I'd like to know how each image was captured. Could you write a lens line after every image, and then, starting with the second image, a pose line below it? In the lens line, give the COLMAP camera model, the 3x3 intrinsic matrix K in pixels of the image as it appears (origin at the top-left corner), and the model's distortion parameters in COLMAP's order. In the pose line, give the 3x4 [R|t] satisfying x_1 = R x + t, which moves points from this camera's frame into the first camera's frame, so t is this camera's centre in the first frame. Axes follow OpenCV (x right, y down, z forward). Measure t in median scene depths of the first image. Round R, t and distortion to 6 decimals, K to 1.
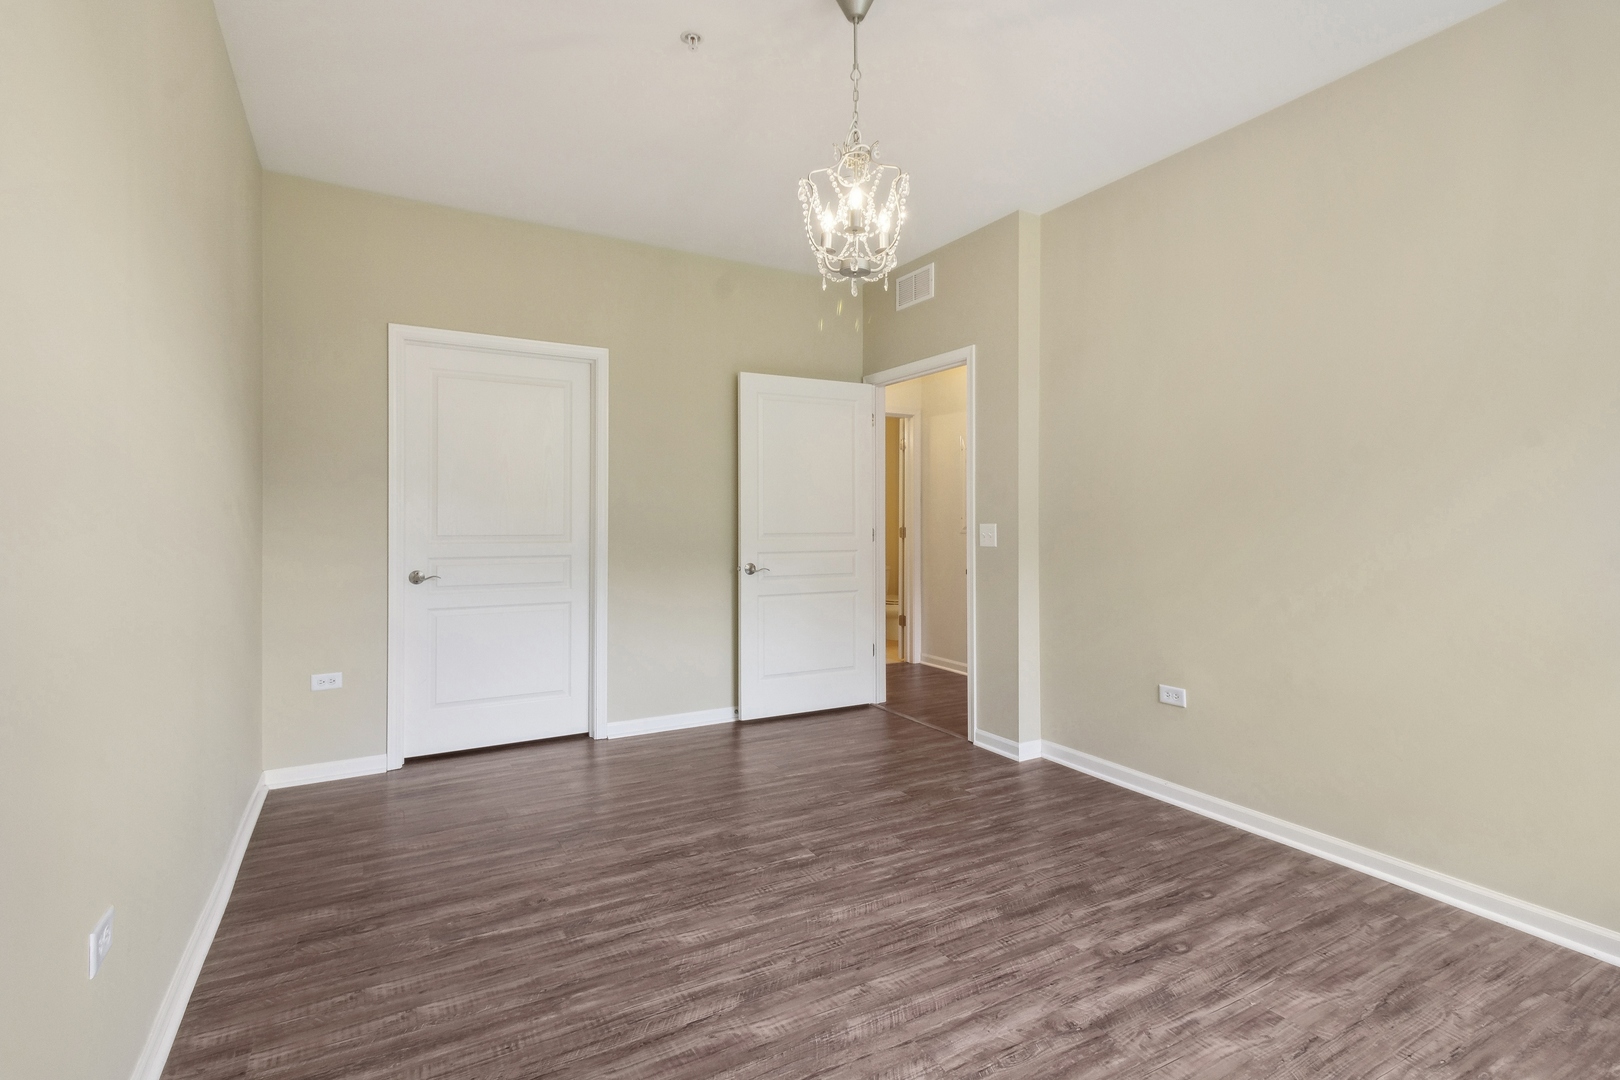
lens RADIAL K [[777.1, 0, 817.6], [0, 777.1, 530.8], [0, 0, 1]] dist [0.002864, 0.000182]
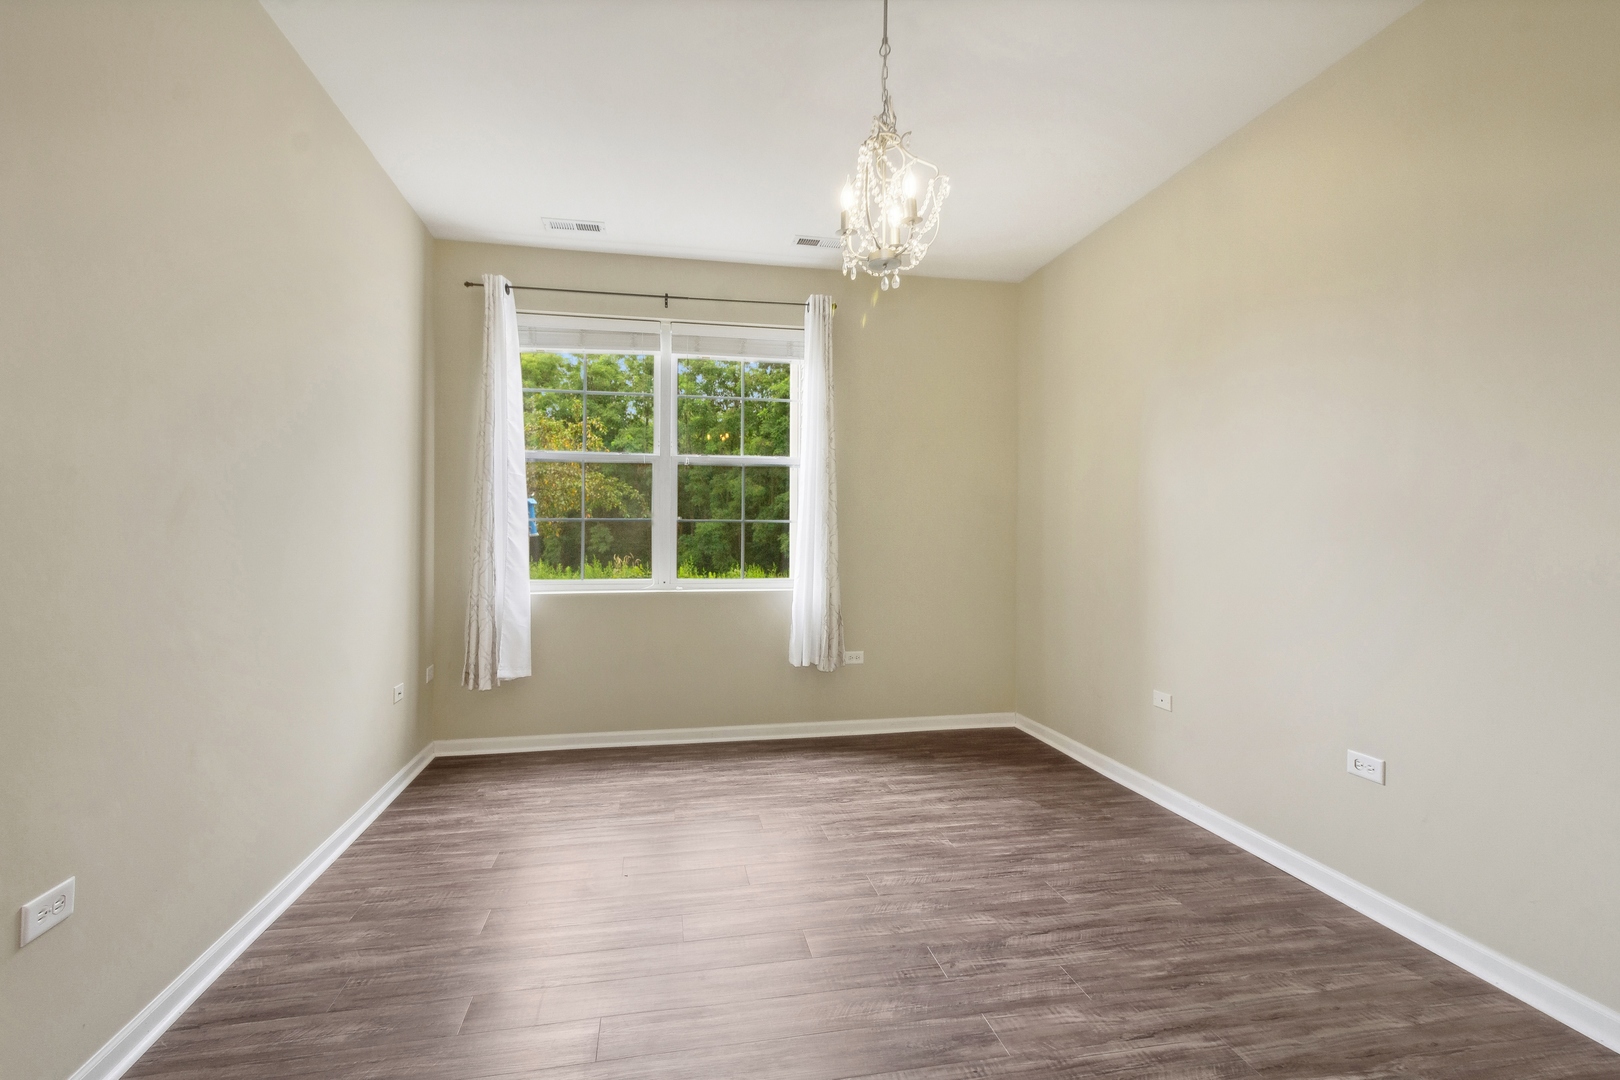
lens RADIAL K [[777.1, 0, 804.0], [0, 777.1, 533.9], [0, 0, 1]] dist [0.002864, 0.000182]
pose [[-0.947155, -0.005699, 0.320725, -0.173955], [-0.002049, 0.999929, 0.011717, -0.020405], [-0.320769, 0.010440, -0.947100, 2.074115]]
